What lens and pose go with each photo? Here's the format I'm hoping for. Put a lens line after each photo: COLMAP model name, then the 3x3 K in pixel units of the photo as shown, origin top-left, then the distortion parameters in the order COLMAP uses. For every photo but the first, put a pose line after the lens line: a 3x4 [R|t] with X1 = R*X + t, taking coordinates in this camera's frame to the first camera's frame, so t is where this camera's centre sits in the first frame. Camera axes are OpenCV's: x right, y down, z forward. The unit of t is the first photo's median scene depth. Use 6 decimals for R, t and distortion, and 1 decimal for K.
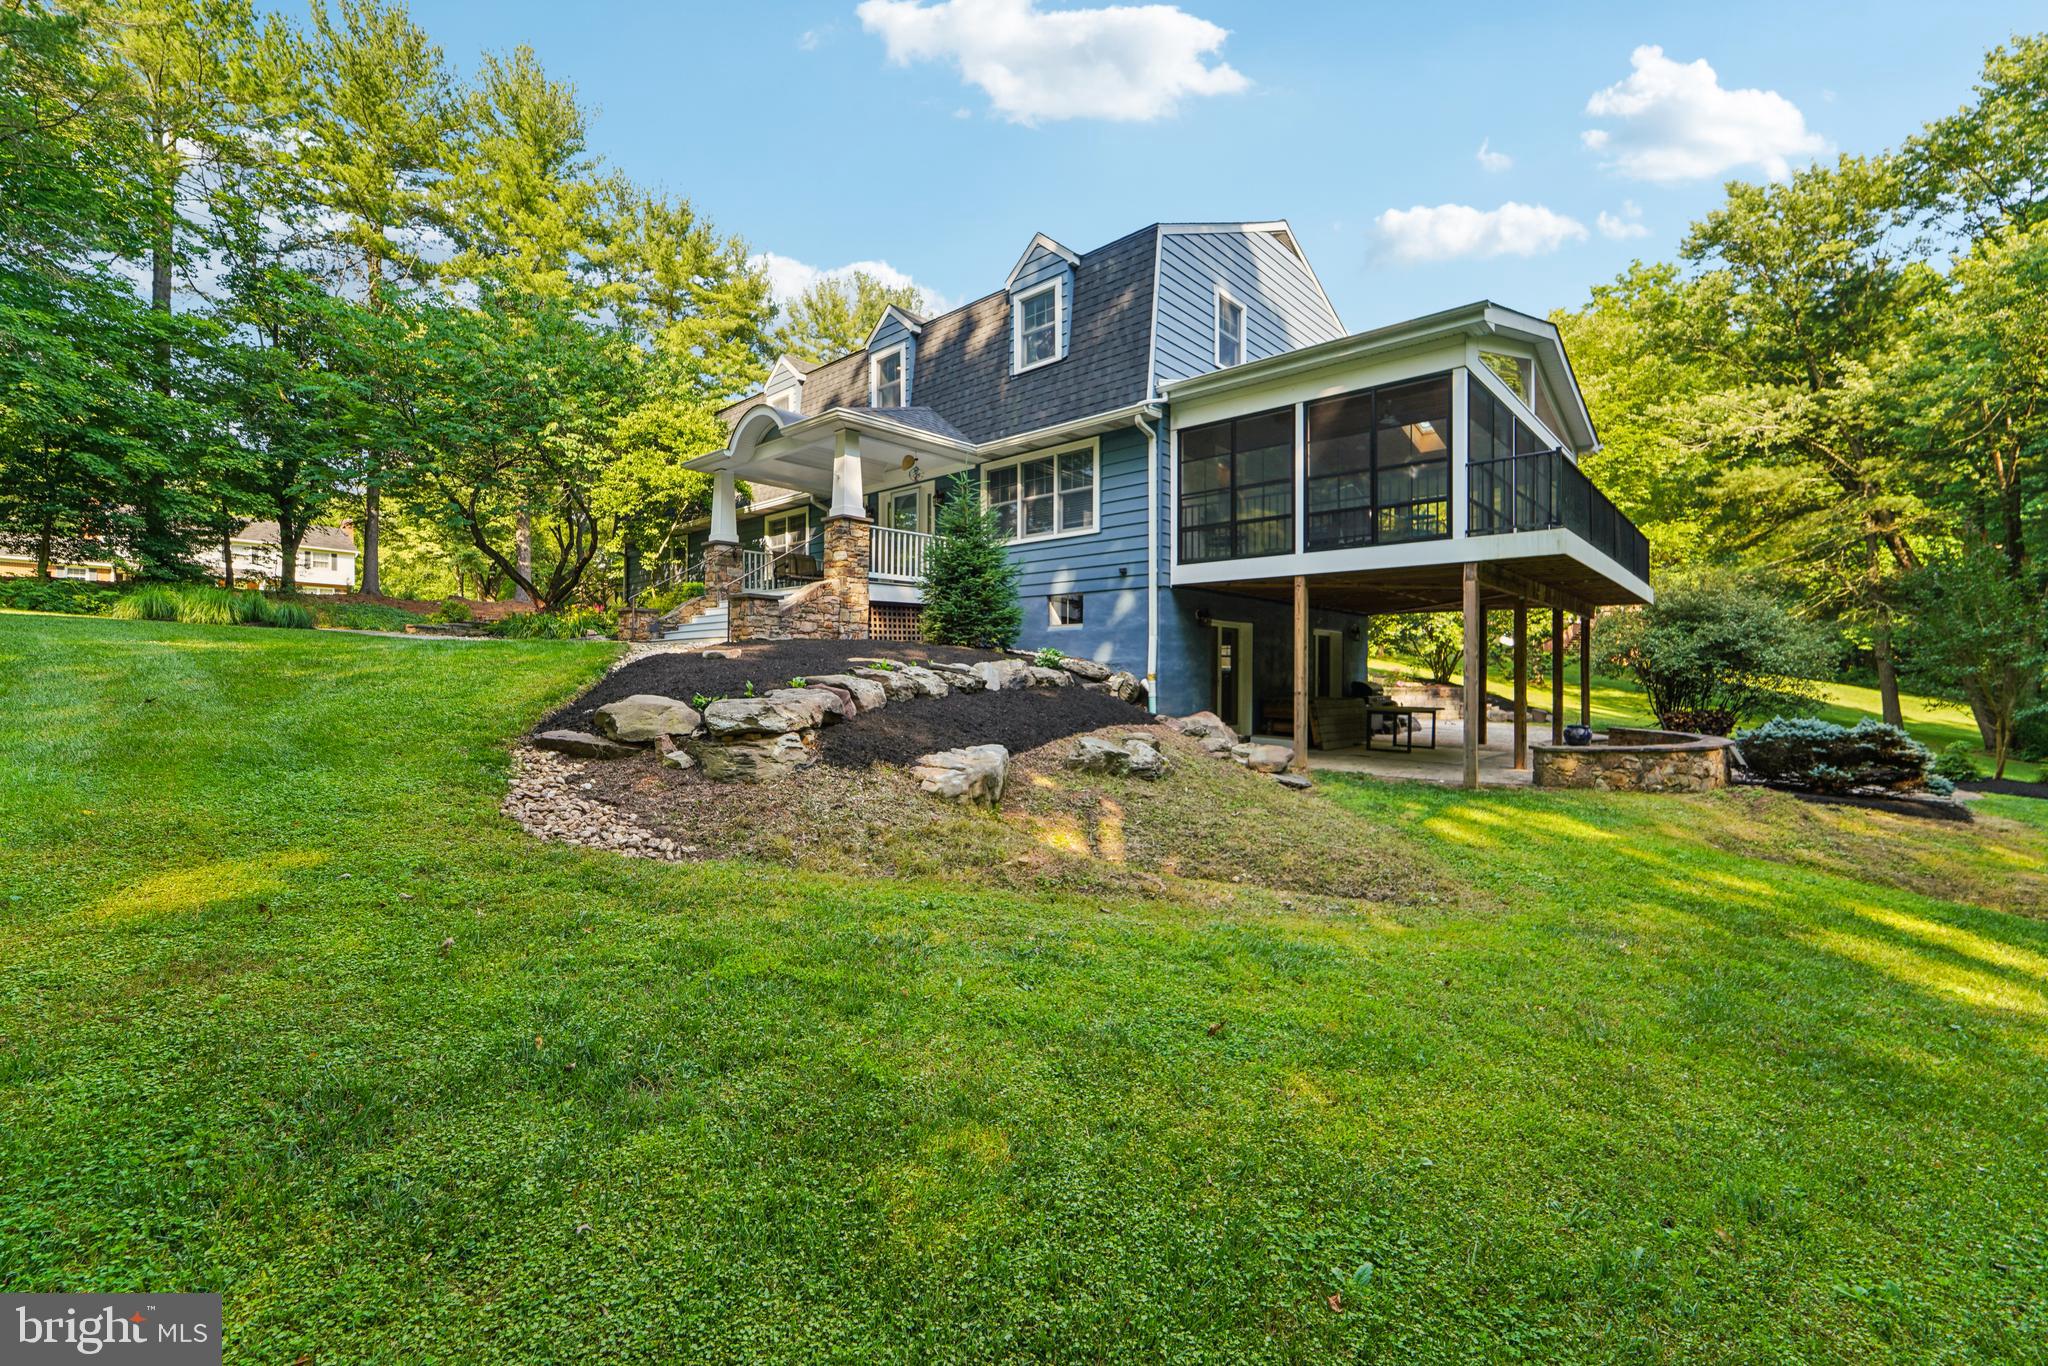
lens RADIAL K [[847.9, 0, 1024.3], [0, 847.9, 672.9], [0, 0, 1]] dist [-0.018722, -0.000442]
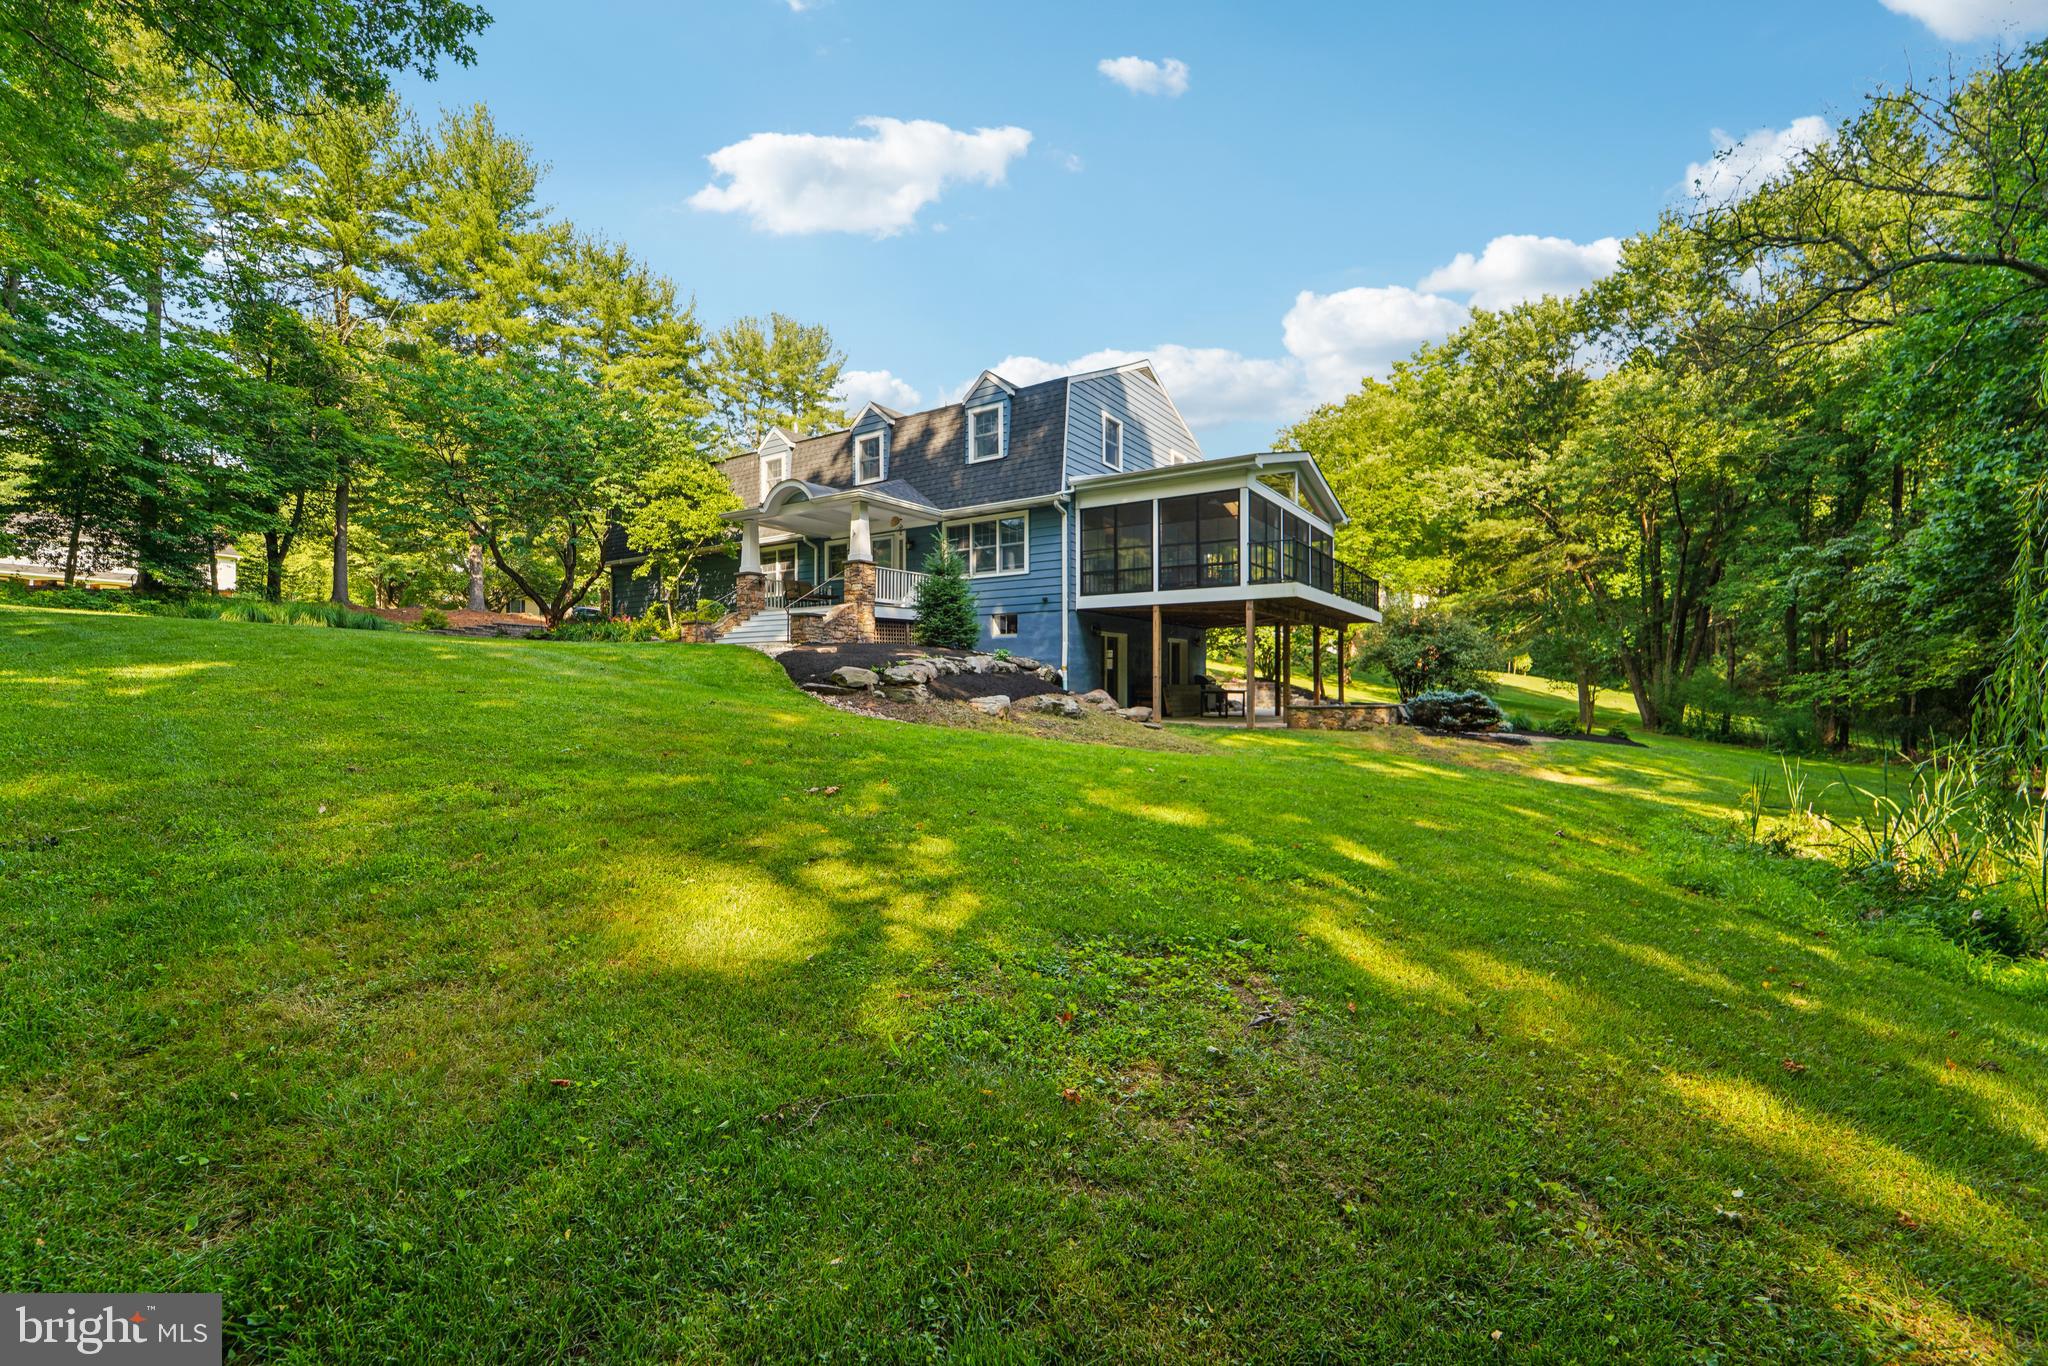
lens RADIAL K [[847.9, 0, 1023.9], [0, 847.9, 677.8], [0, 0, 1]] dist [-0.018722, -0.000442]
pose [[0.989268, -0.002644, 0.146086, -0.130011], [0.003478, 0.999979, -0.005456, 0.026430], [-0.146068, 0.005905, 0.989257, -0.455715]]
